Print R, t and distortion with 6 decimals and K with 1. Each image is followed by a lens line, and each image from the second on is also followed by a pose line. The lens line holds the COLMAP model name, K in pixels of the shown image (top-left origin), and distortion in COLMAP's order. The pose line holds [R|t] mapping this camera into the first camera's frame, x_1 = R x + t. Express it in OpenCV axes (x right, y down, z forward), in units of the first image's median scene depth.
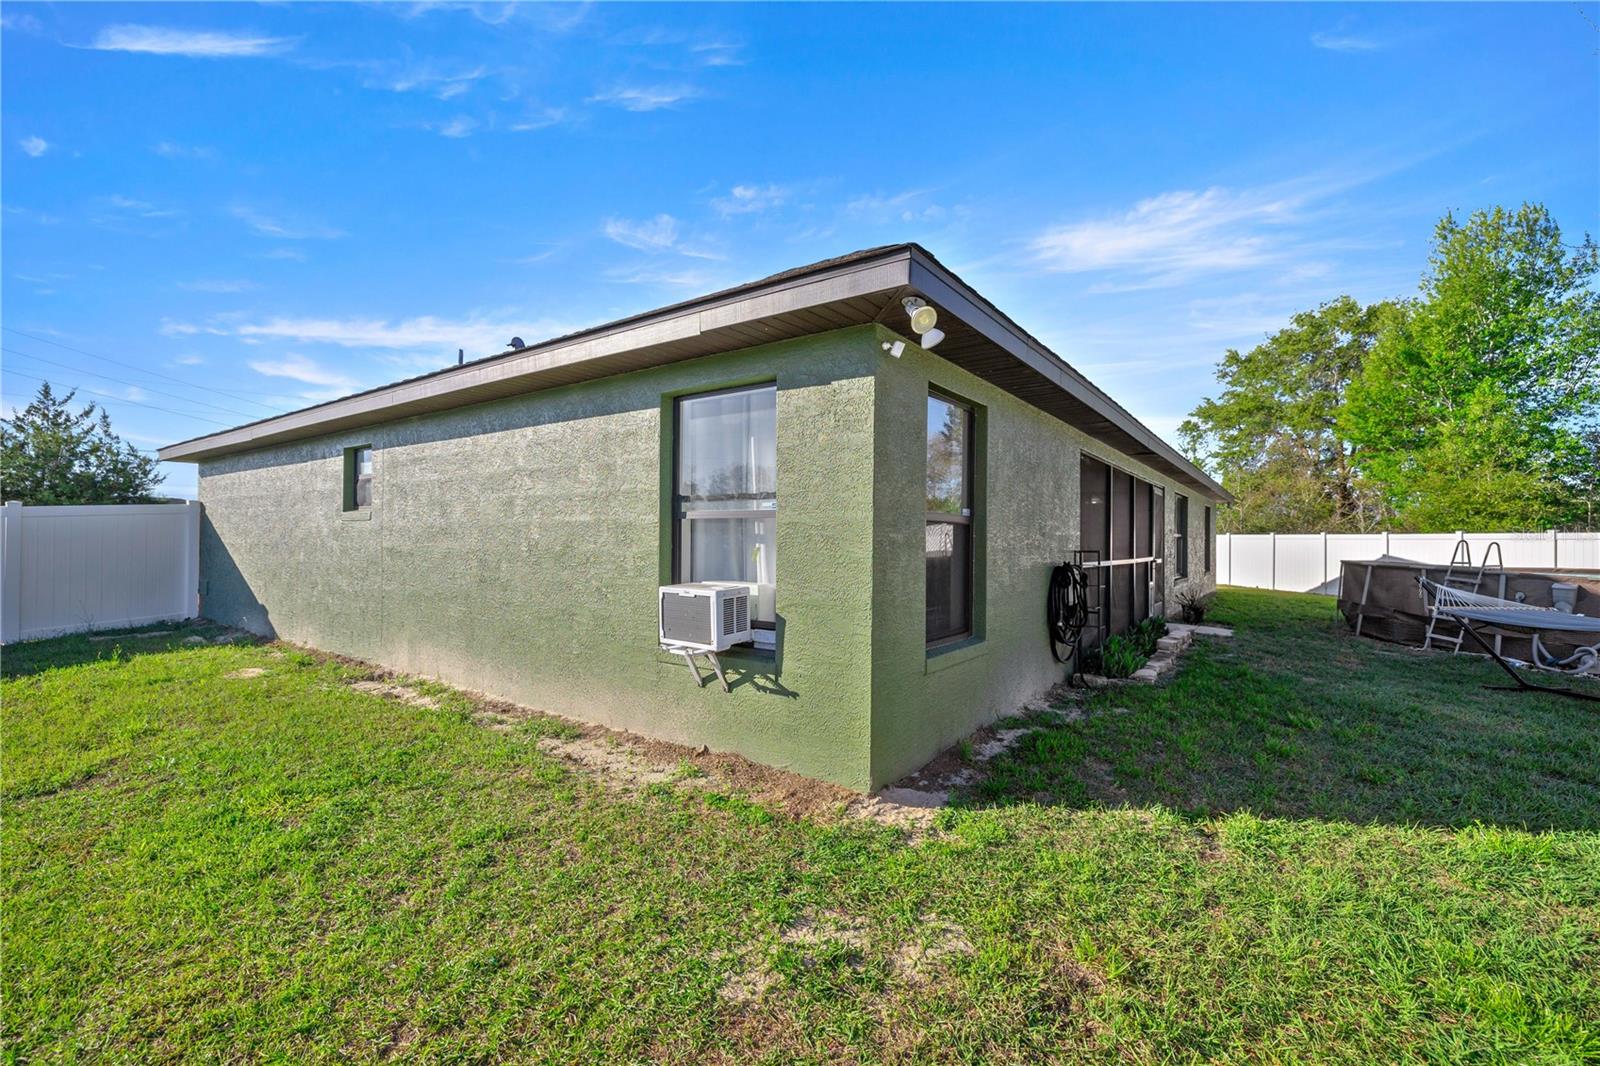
lens RADIAL K [[677.1, 0, 796.1], [0, 677.1, 532.8], [0, 0, 1]] dist [-0.001254, 0.000422]
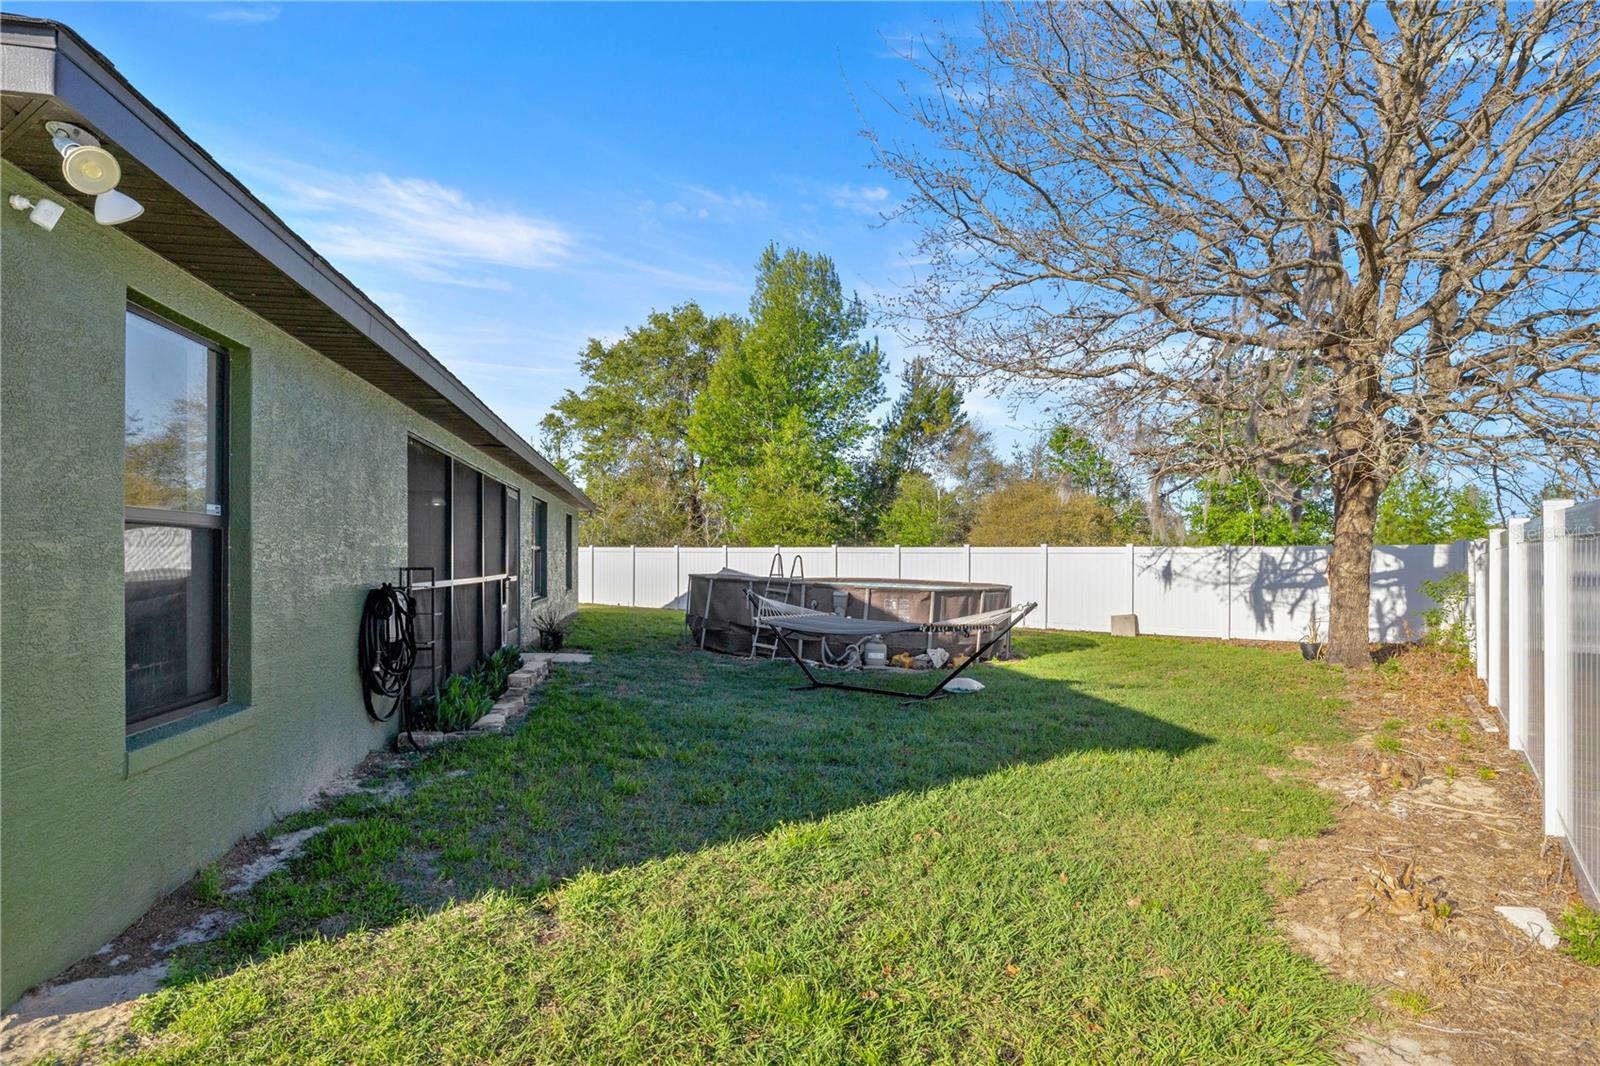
lens RADIAL K [[870.9, 0, 790.1], [0, 870.9, 543.3], [0, 0, 1]] dist [-0.004166, -0.001283]
pose [[0.704545, 0.008420, 0.709609, 0.051576], [-0.007861, 0.999961, -0.004061, 0.000258], [-0.709616, -0.002717, 0.704583, 0.036883]]
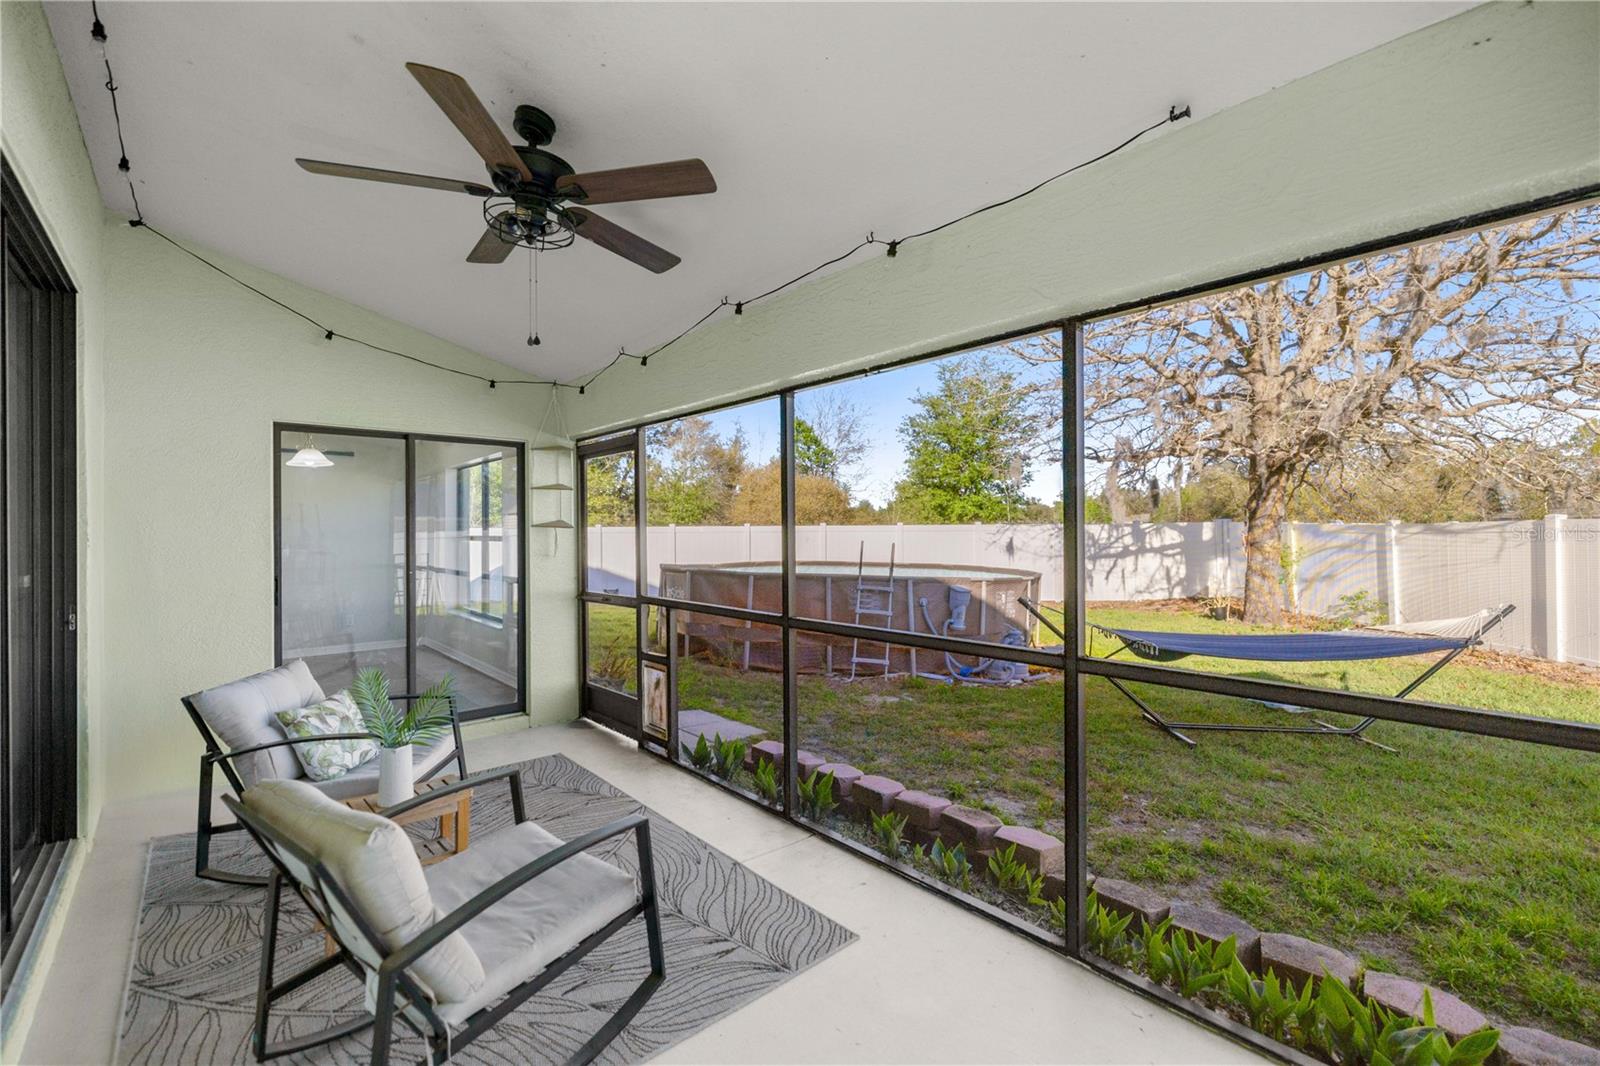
lens RADIAL K [[677.1, 0, 802.1], [0, 677.1, 530.2], [0, 0, 1]] dist [-0.001254, 0.000422]
pose [[0.219994, -0.009359, 0.975456, 0.449735], [-0.006157, 0.999921, 0.010982, -0.025432], [-0.975482, -0.008422, 0.219919, 2.604250]]
